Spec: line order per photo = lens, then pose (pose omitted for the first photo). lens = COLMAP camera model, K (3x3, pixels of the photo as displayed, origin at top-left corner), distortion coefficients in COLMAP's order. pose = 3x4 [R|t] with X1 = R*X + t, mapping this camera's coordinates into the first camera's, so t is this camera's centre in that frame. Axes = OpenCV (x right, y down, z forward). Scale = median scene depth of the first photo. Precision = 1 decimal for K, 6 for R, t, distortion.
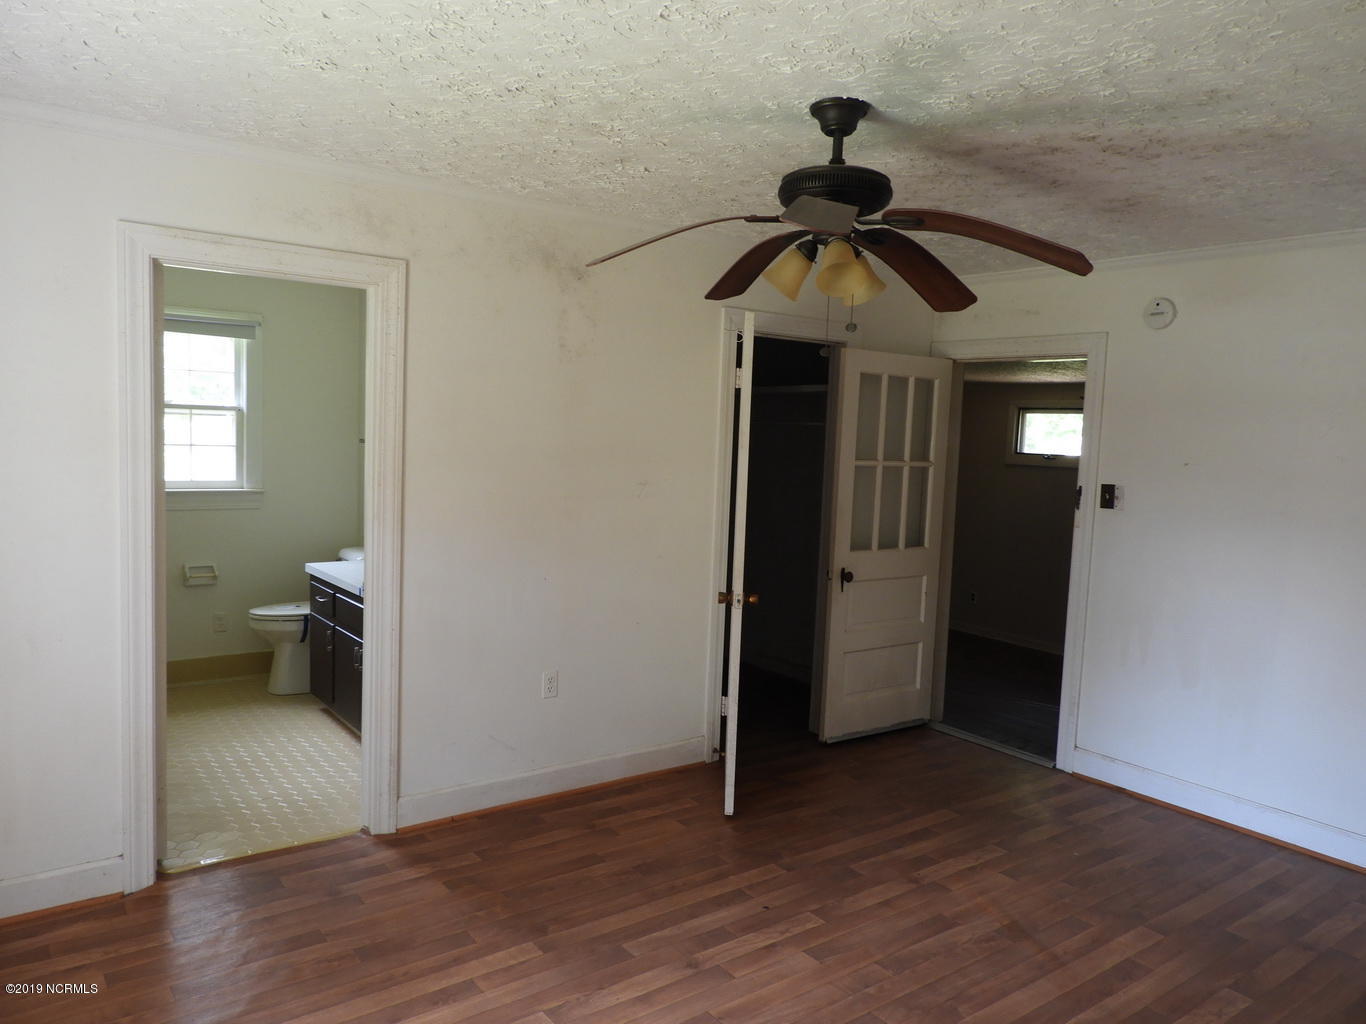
lens RADIAL K [[964.5, 0, 684.1], [0, 964.5, 509.8], [0, 0, 1]] dist [-0.003601, 0.008293]
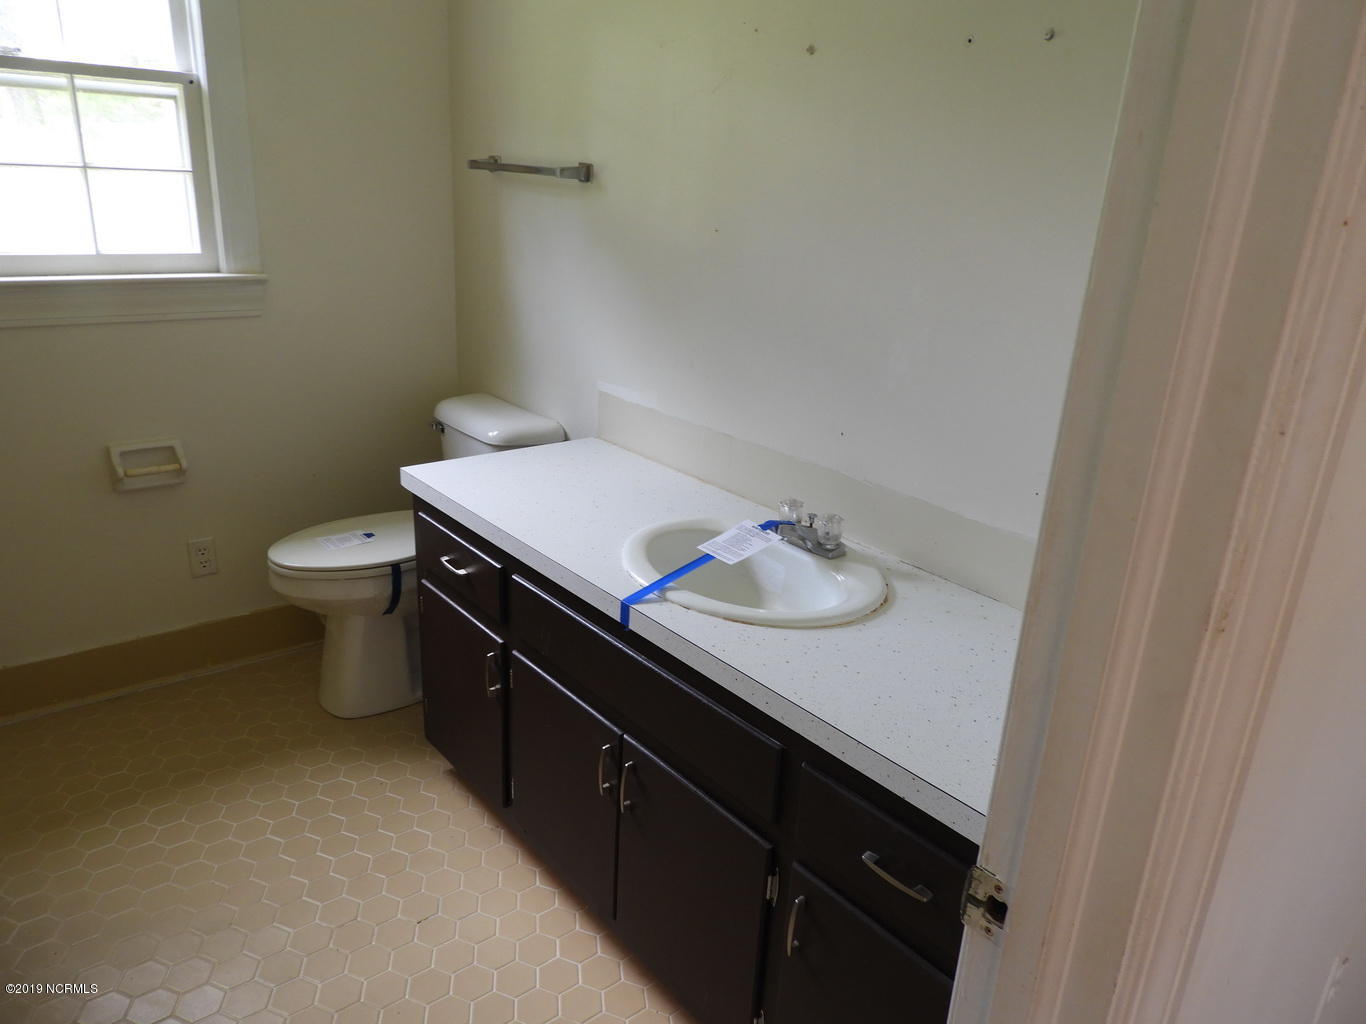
lens RADIAL K [[964.5, 0, 682.3], [0, 964.5, 516.8], [0, 0, 1]] dist [-0.003601, 0.008293]
pose [[0.999373, 0.001567, 0.035364, -0.264822], [-0.010672, 0.965873, 0.258795, -0.031374], [-0.033752, -0.259010, 0.965285, 0.544380]]
